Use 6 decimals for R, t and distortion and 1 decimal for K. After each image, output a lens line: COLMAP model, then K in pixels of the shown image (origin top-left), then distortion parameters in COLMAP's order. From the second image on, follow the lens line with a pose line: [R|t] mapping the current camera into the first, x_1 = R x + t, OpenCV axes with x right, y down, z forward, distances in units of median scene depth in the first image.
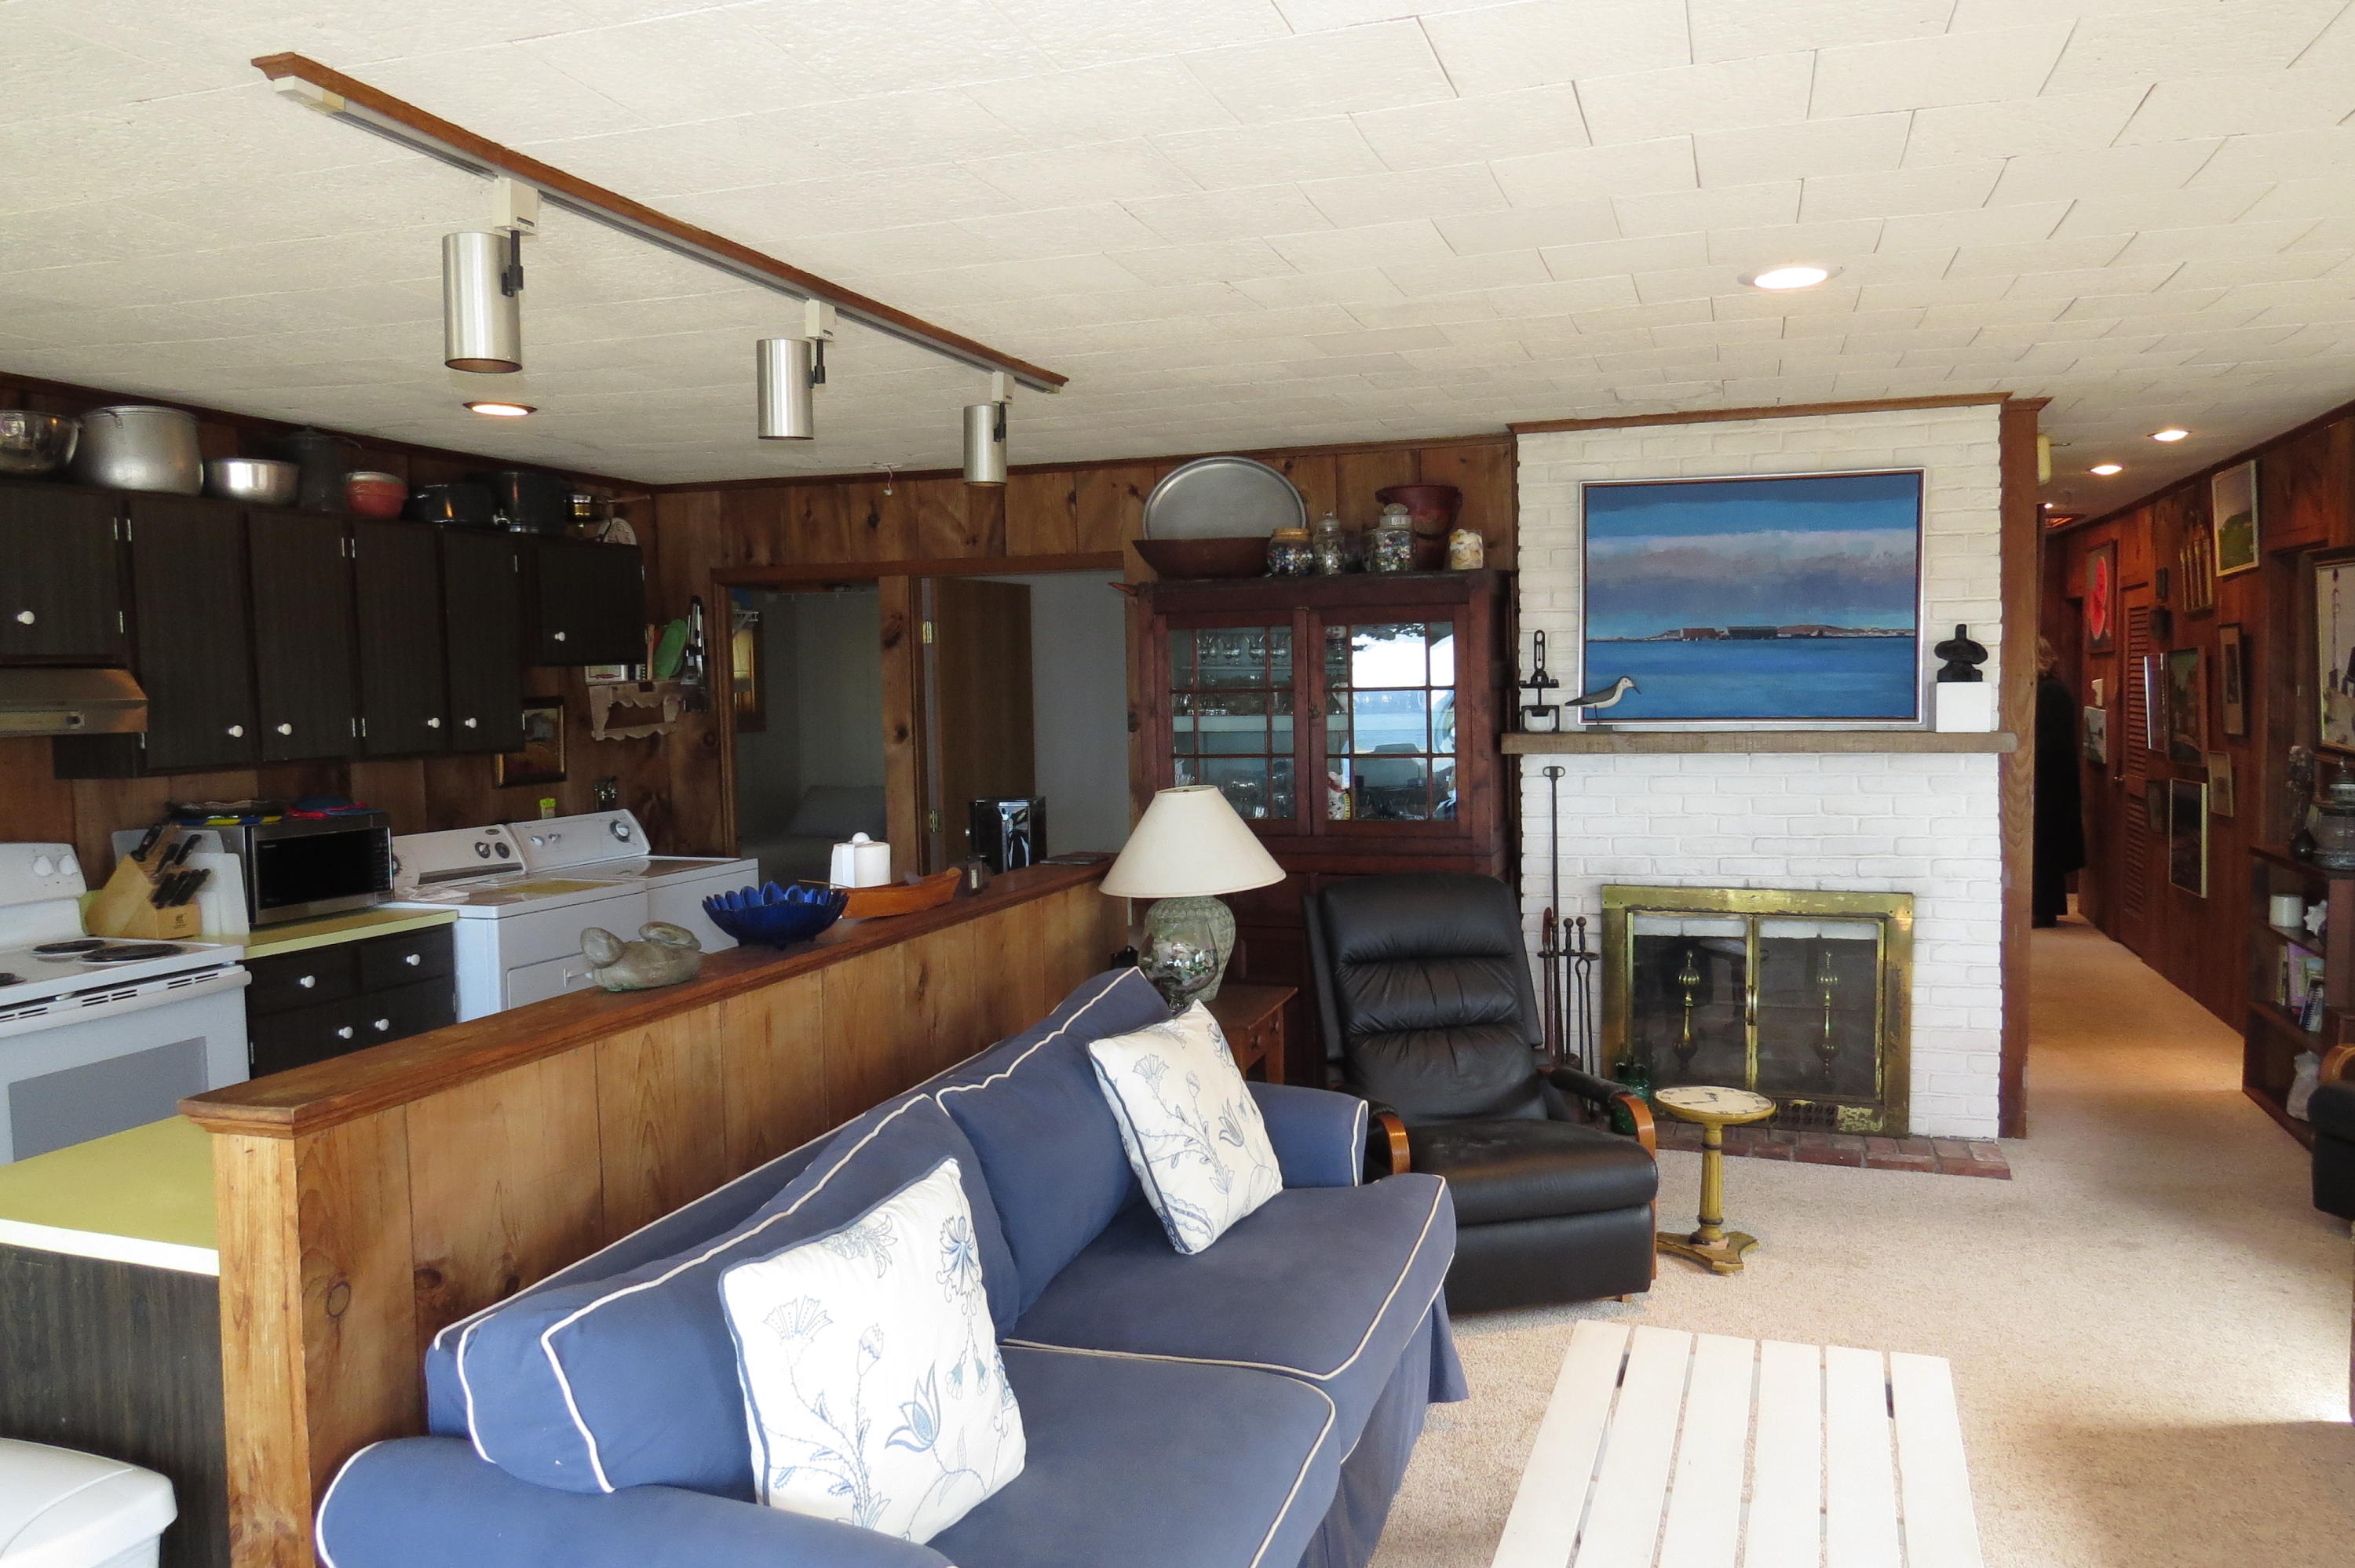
lens RADIAL K [[1667.9, 0, 1177.5], [0, 1667.9, 784.0], [0, 0, 1]] dist [-0.037306, -0.000908]
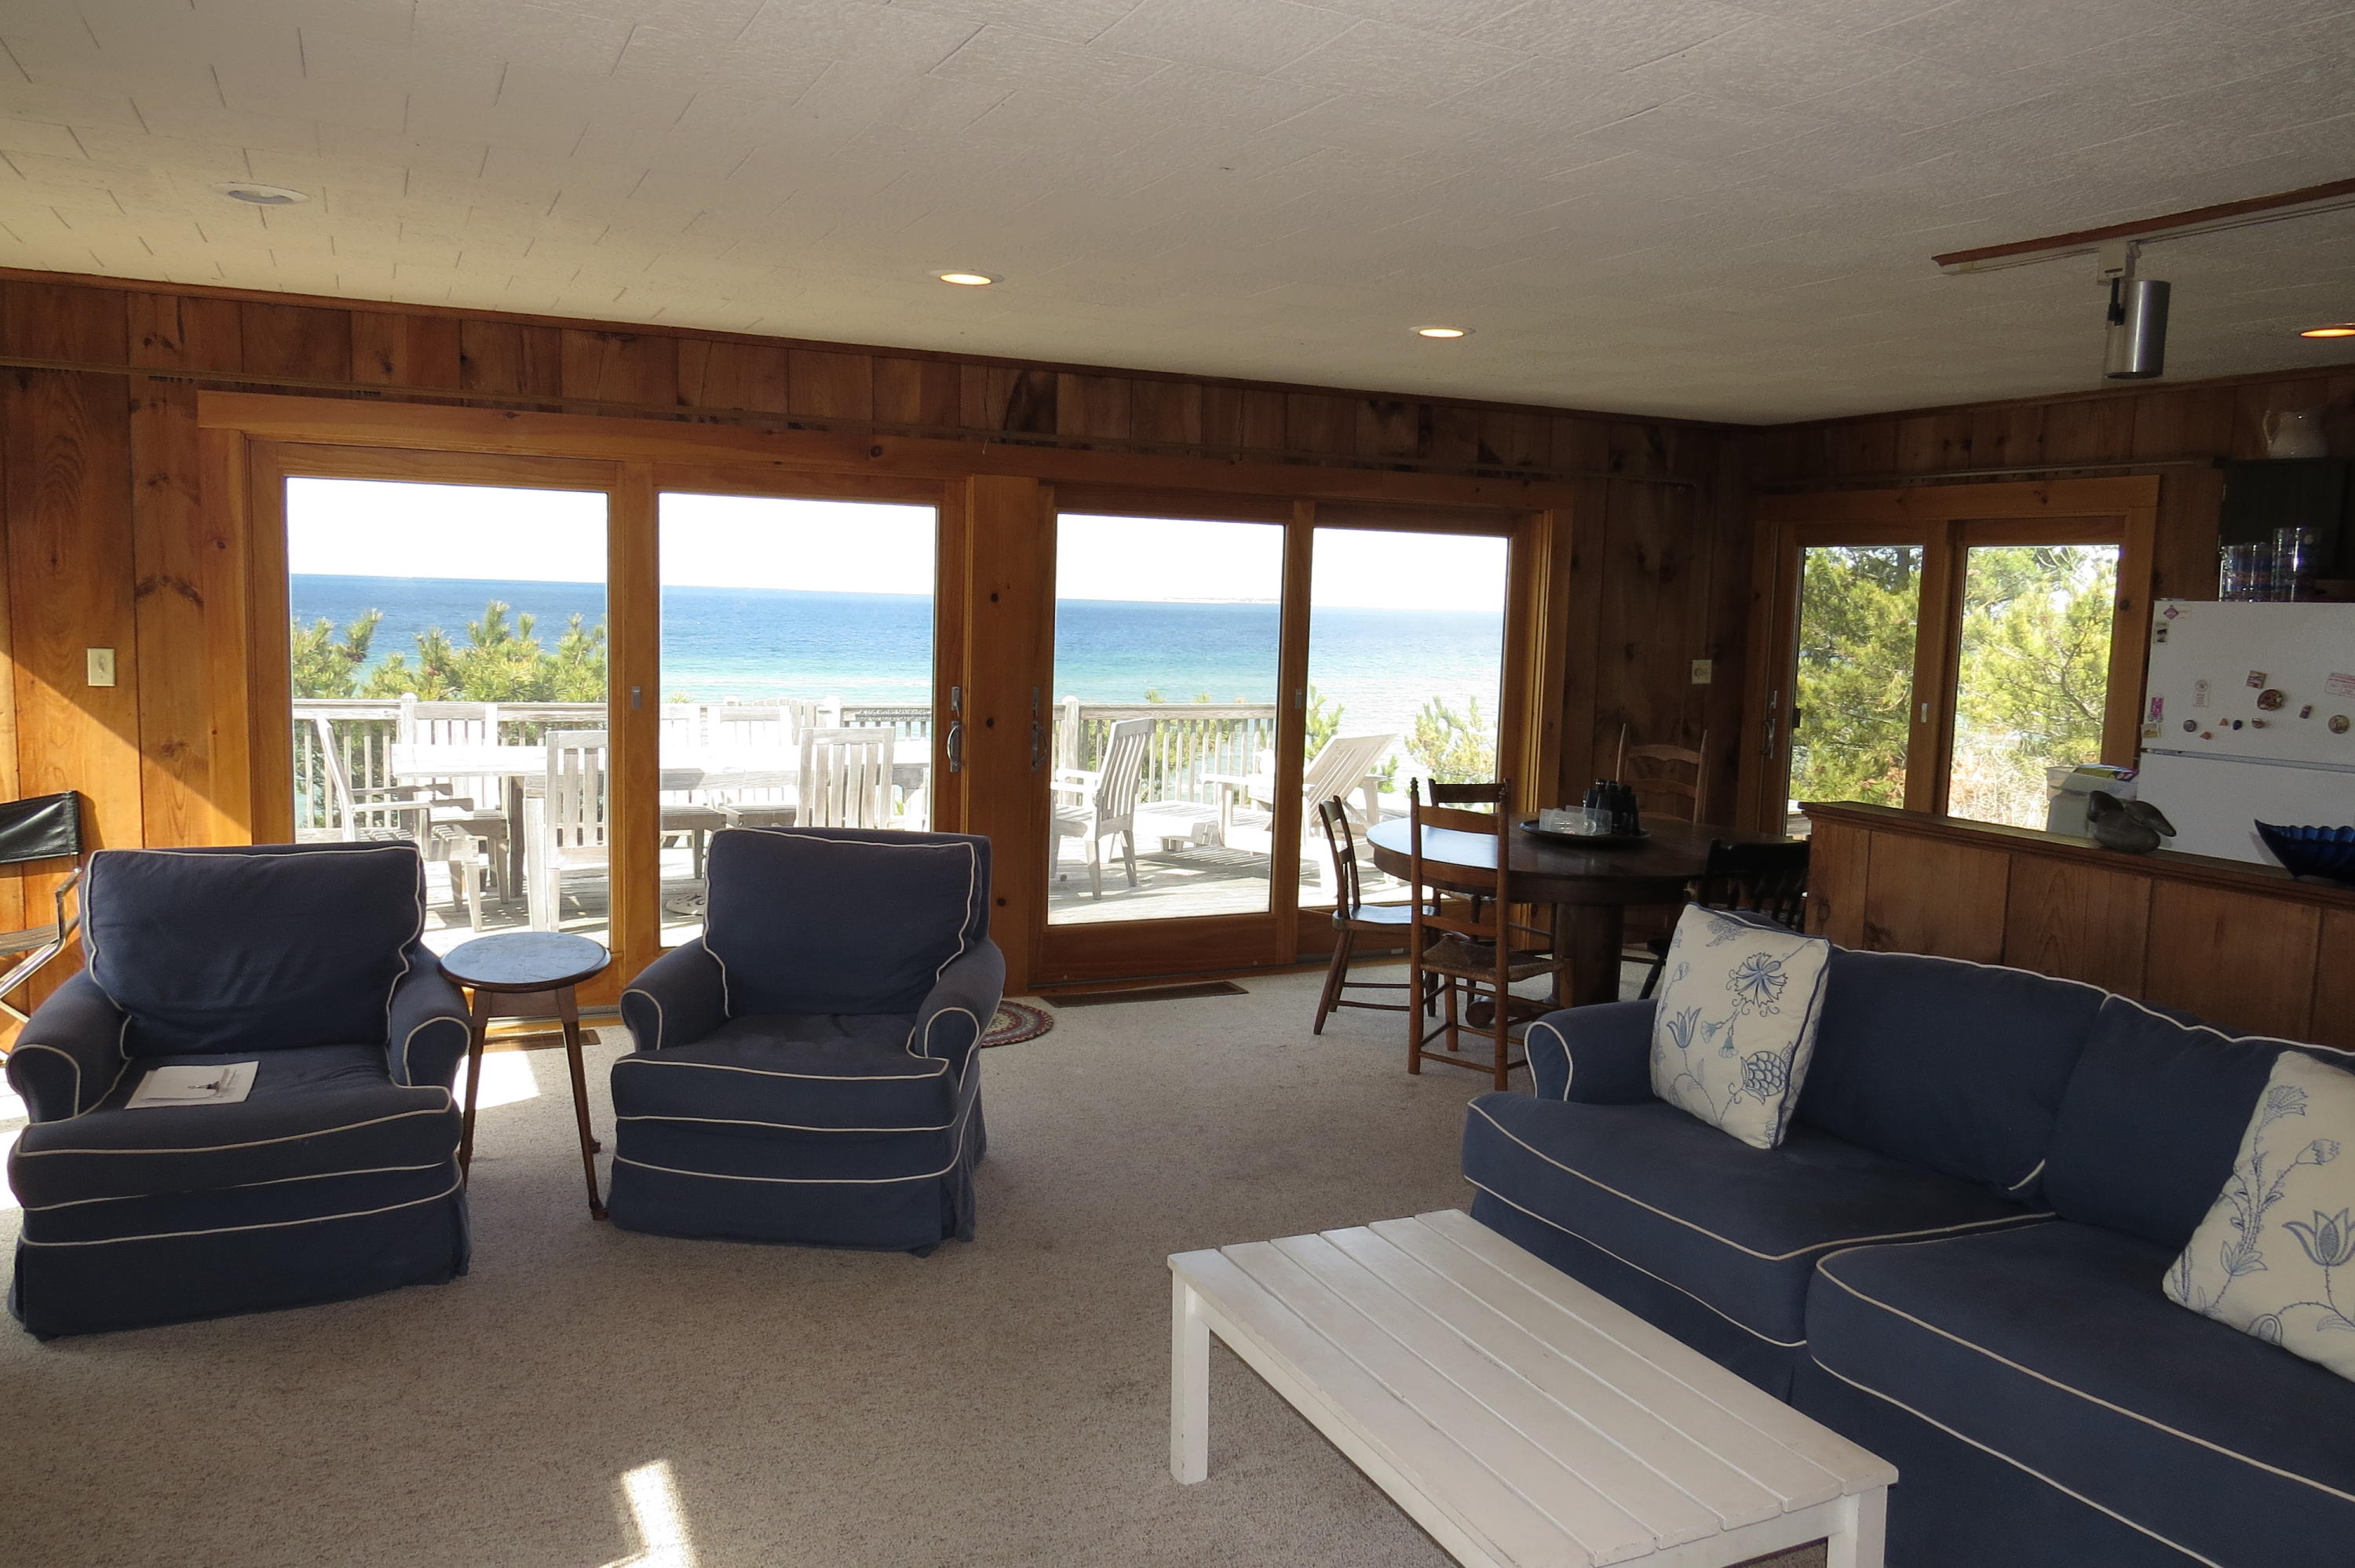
lens RADIAL K [[1667.9, 0, 1177.5], [0, 1667.9, 784.0], [0, 0, 1]] dist [-0.037306, -0.000908]
pose [[-0.714495, 0.064252, -0.696684, 0.497002], [-0.064490, 0.985487, 0.157025, -0.035852], [0.696662, 0.157122, -0.699982, 0.641814]]
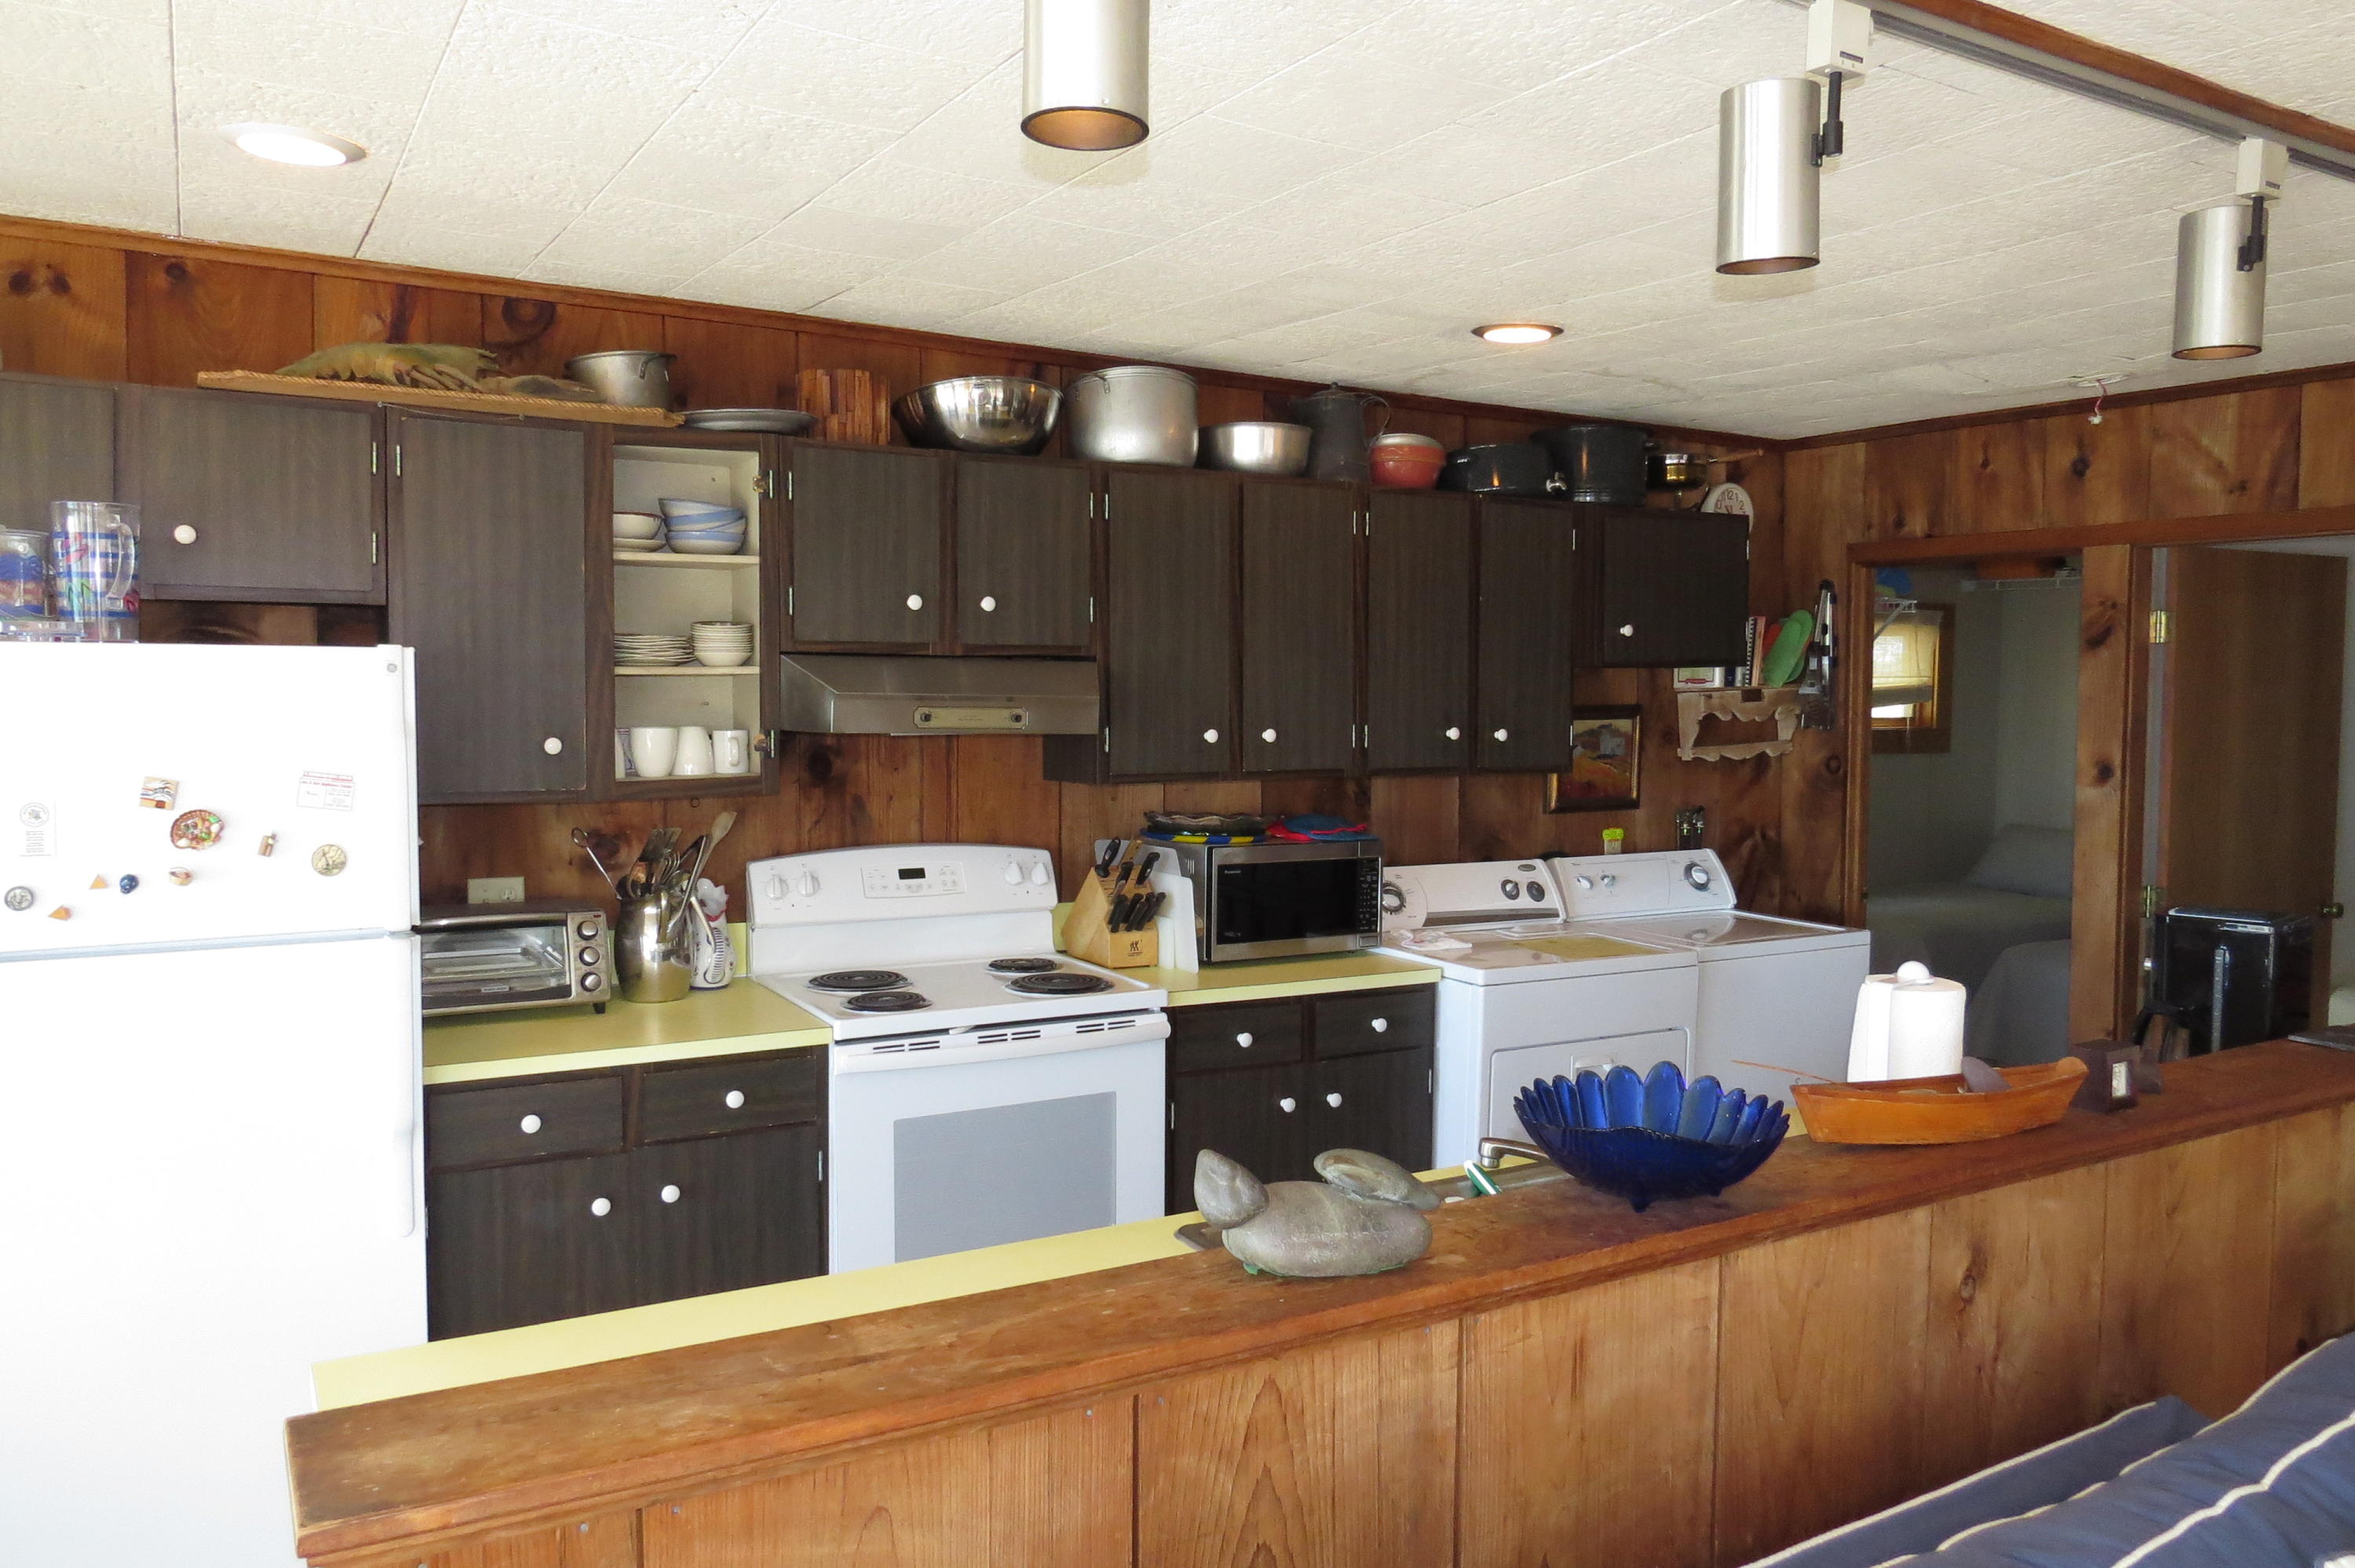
lens RADIAL K [[1675.3, 0, 1177.5], [0, 1675.3, 784.0], [0, 0, 1]] dist [-0.024930, 0.005089]
pose [[0.755037, 0.059097, -0.653013, -0.005367], [-0.060014, 0.997978, 0.020926, -0.019893], [0.652930, 0.023390, 0.757057, 0.263596]]
